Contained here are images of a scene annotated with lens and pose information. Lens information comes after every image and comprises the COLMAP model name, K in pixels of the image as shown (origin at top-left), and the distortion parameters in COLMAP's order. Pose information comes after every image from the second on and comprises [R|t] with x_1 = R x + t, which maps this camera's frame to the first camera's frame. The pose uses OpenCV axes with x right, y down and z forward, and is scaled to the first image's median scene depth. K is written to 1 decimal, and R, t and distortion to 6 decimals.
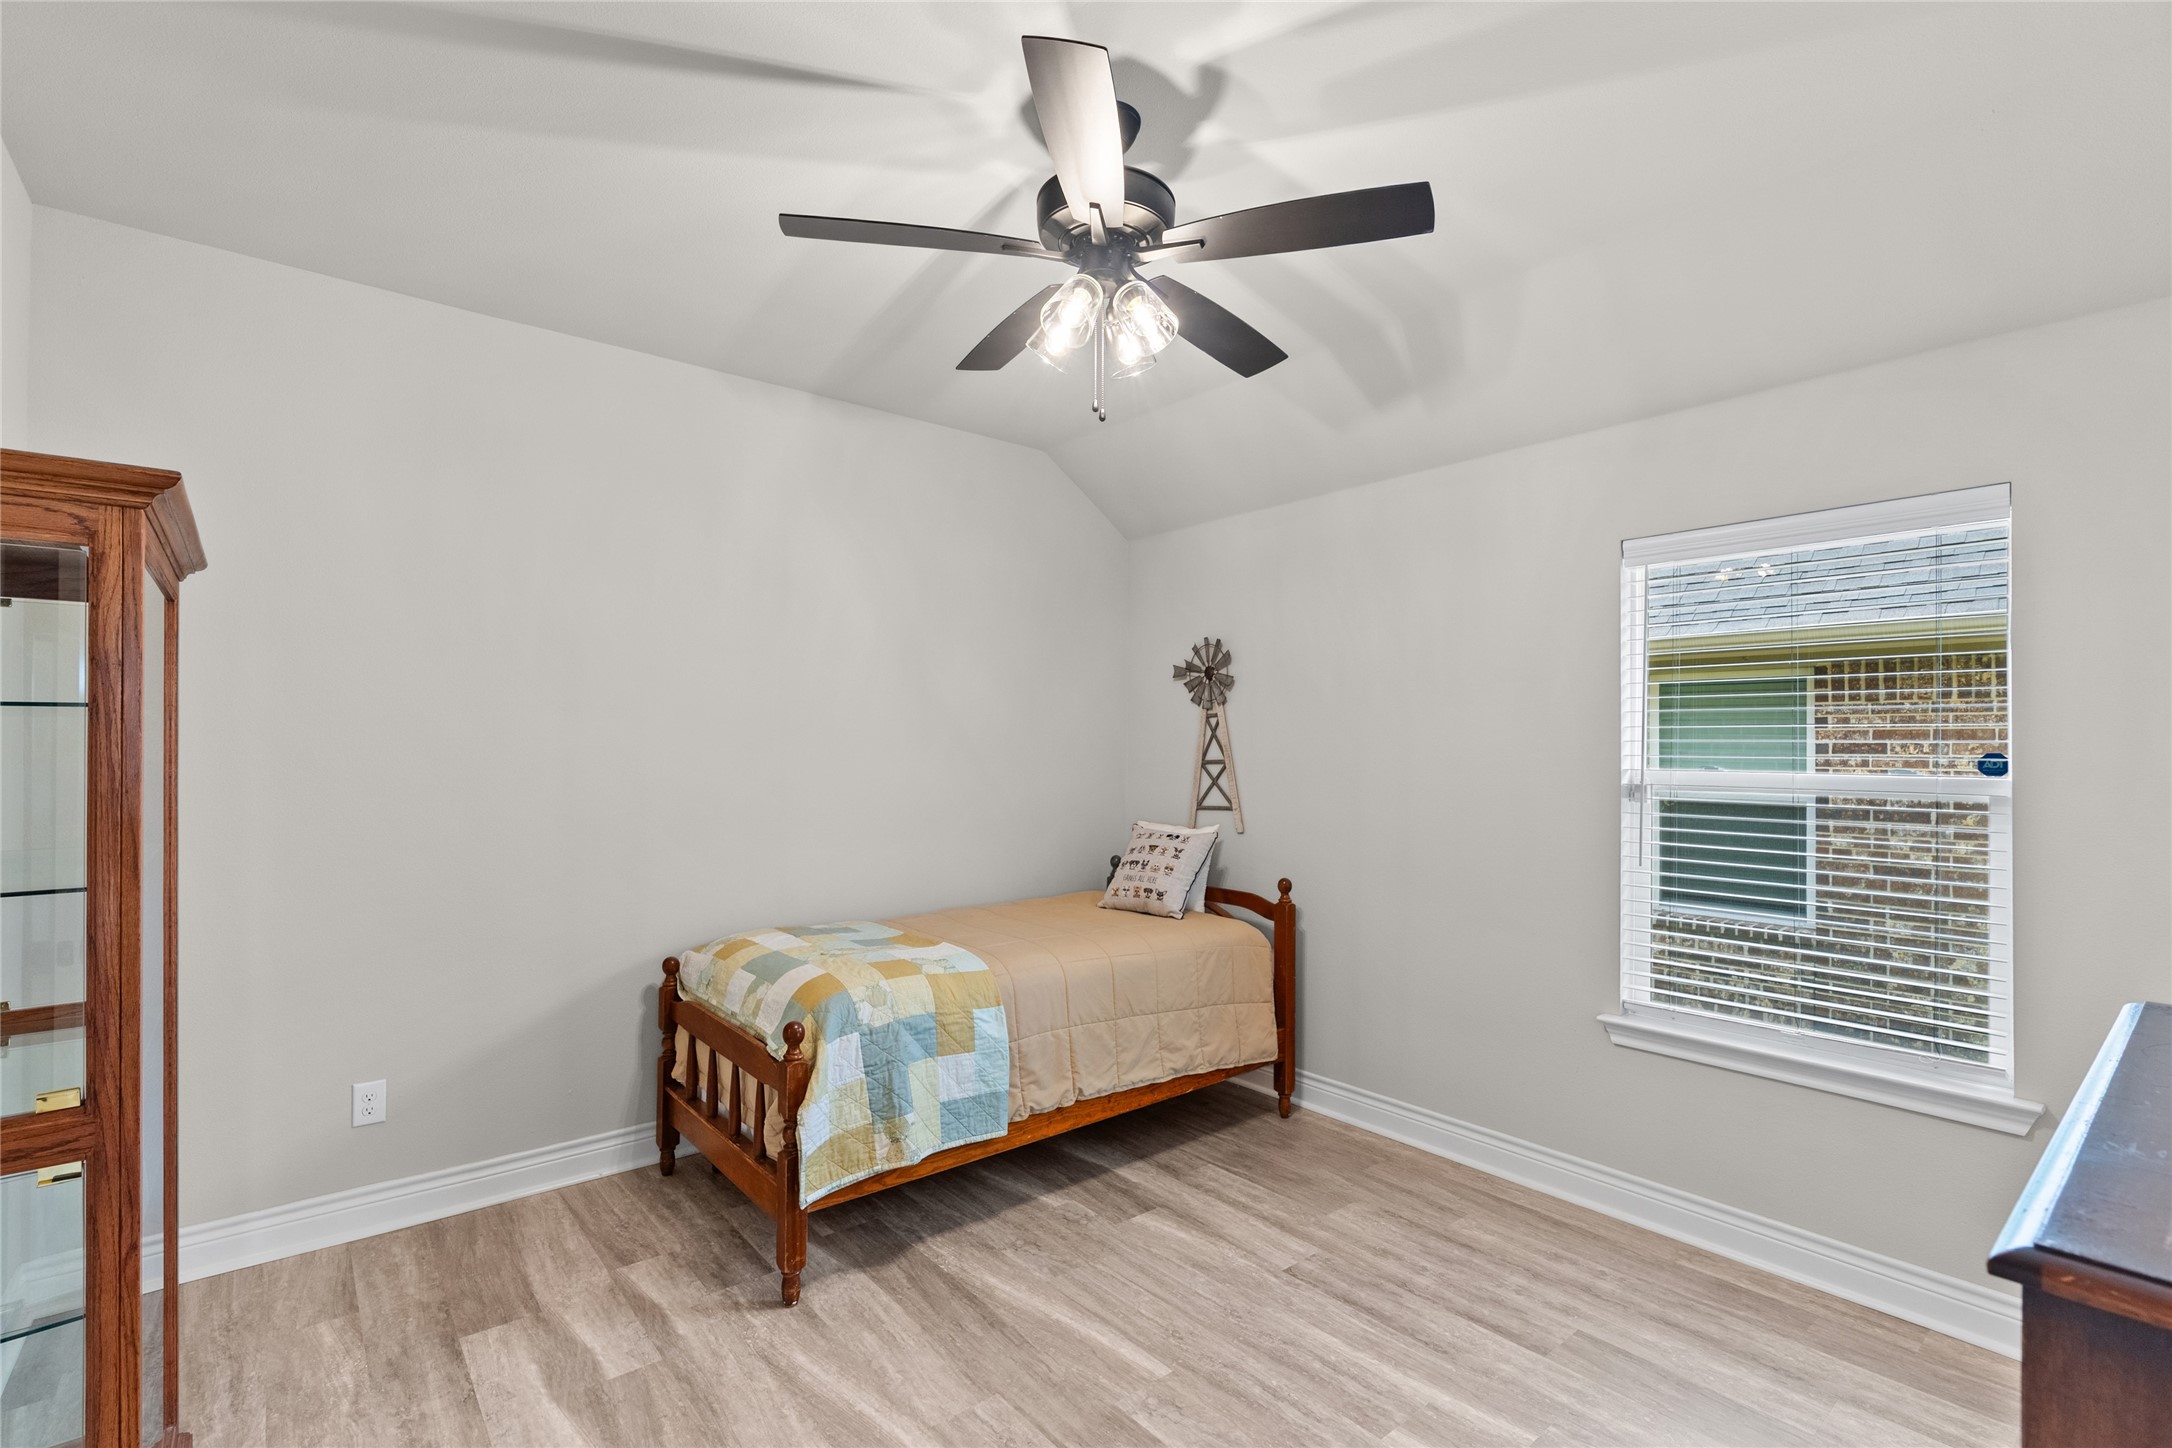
lens RADIAL K [[997.8, 0, 1084.6], [0, 997.8, 736.1], [0, 0, 1]] dist [-0.005888, 0.004739]
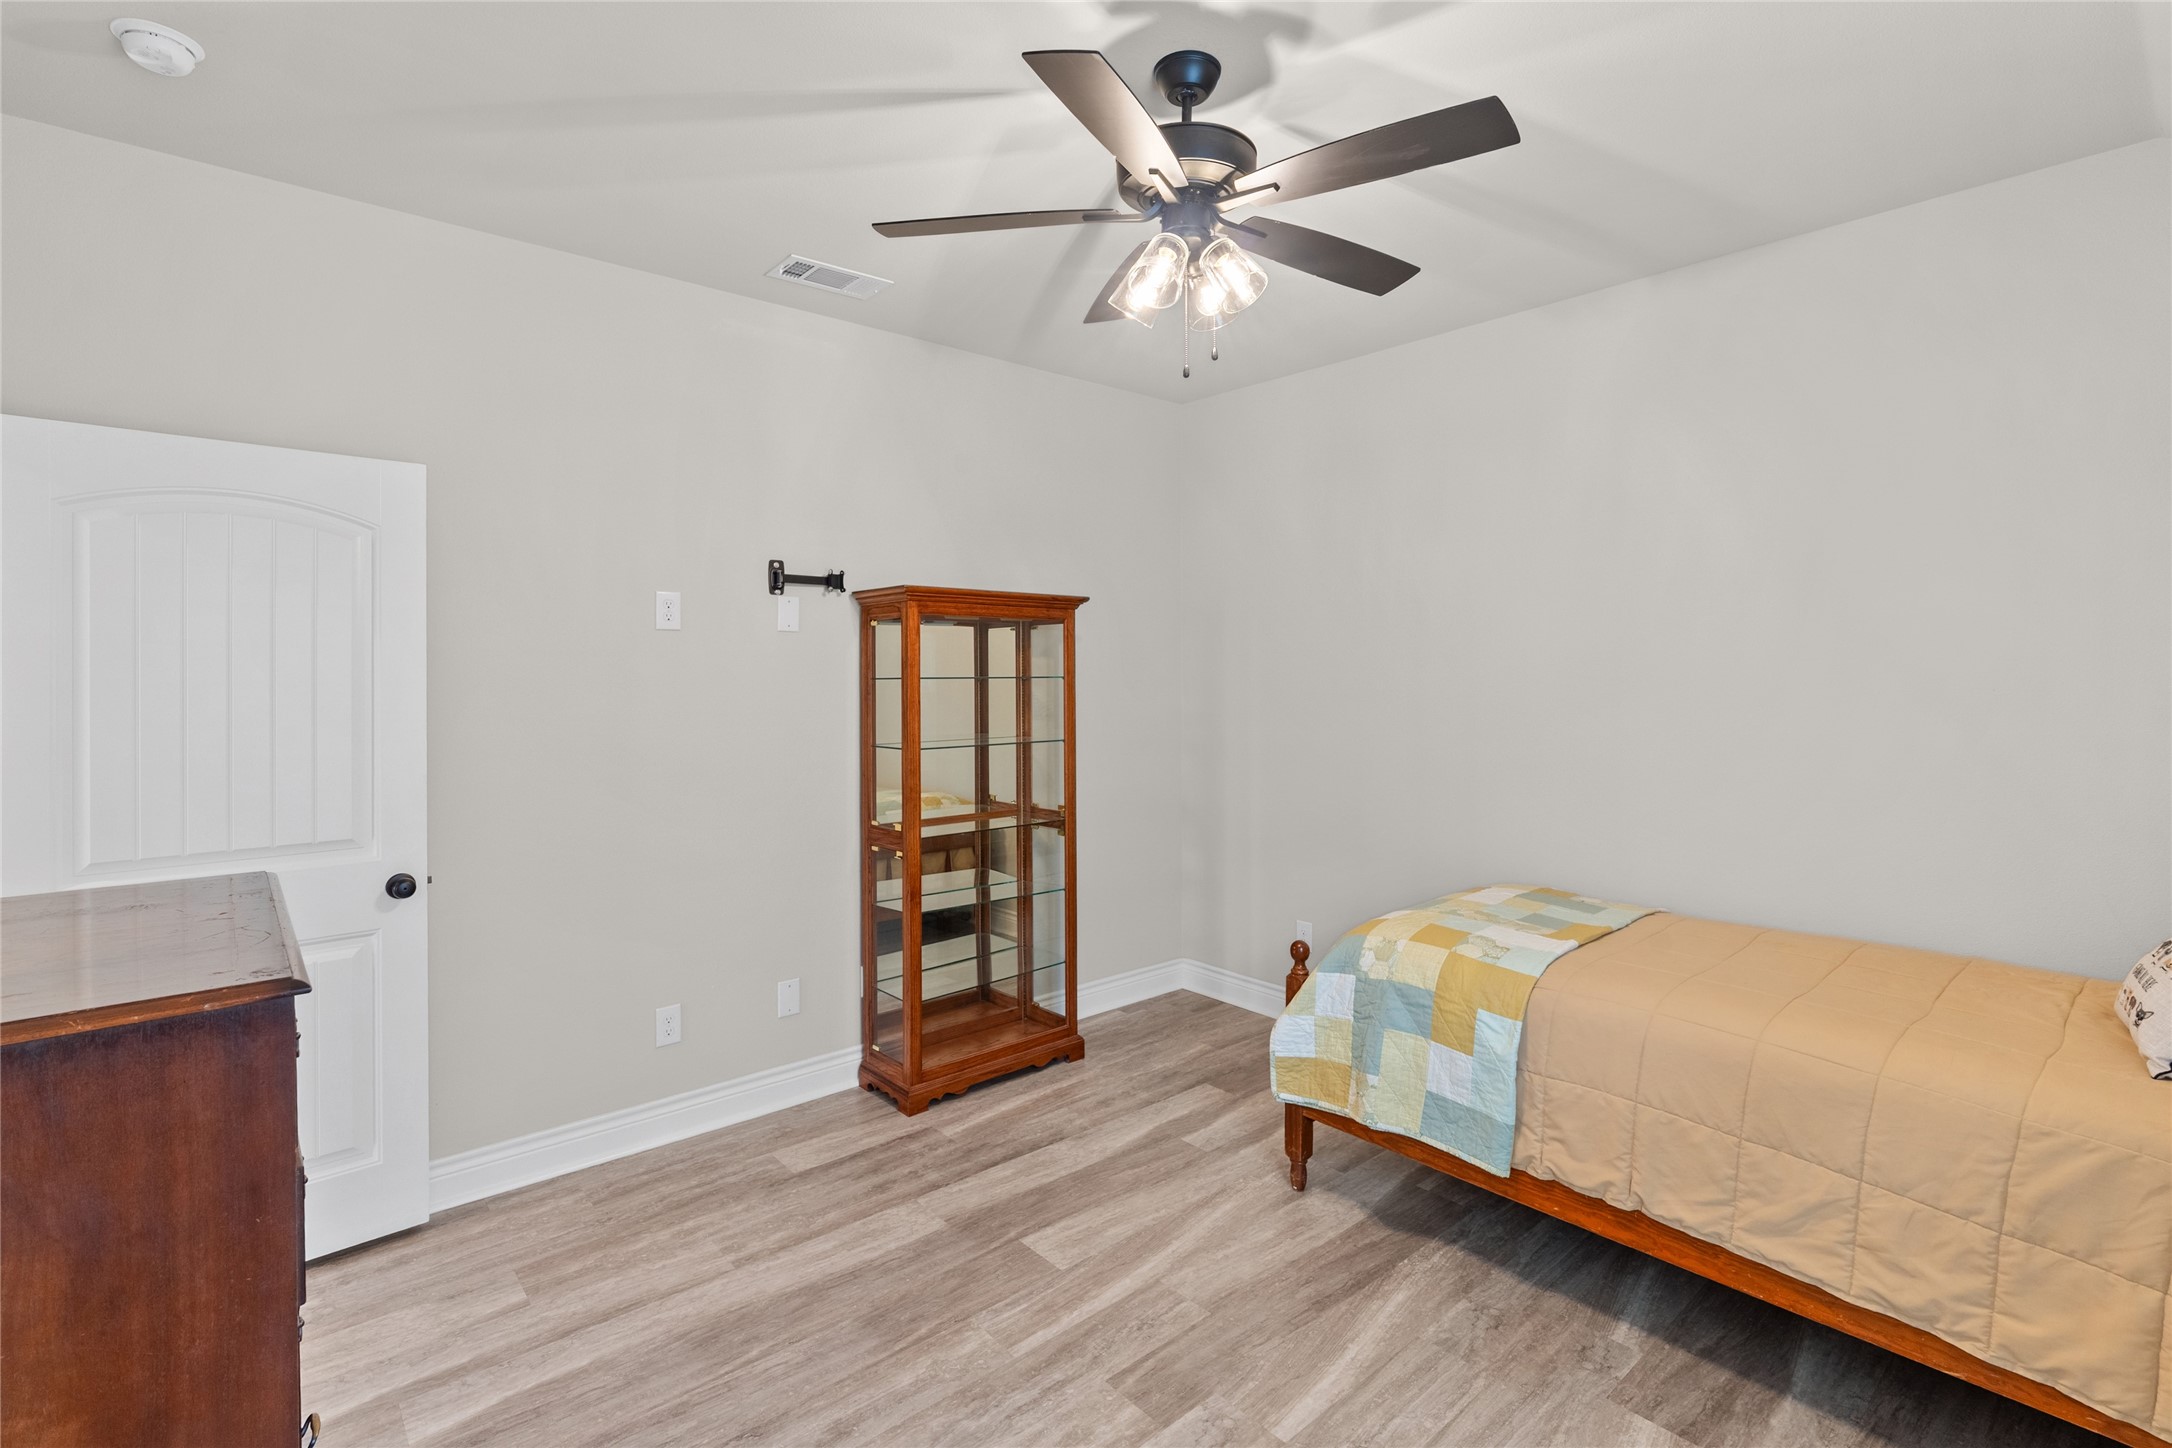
lens RADIAL K [[997.8, 0, 1050.3], [0, 997.8, 680.7], [0, 0, 1]] dist [-0.005888, 0.004739]
pose [[-0.004841, -0.002157, -0.999986, 0.762227], [0.011367, 0.999933, -0.002212, -0.007346], [0.999924, -0.011377, -0.004816, 0.662276]]
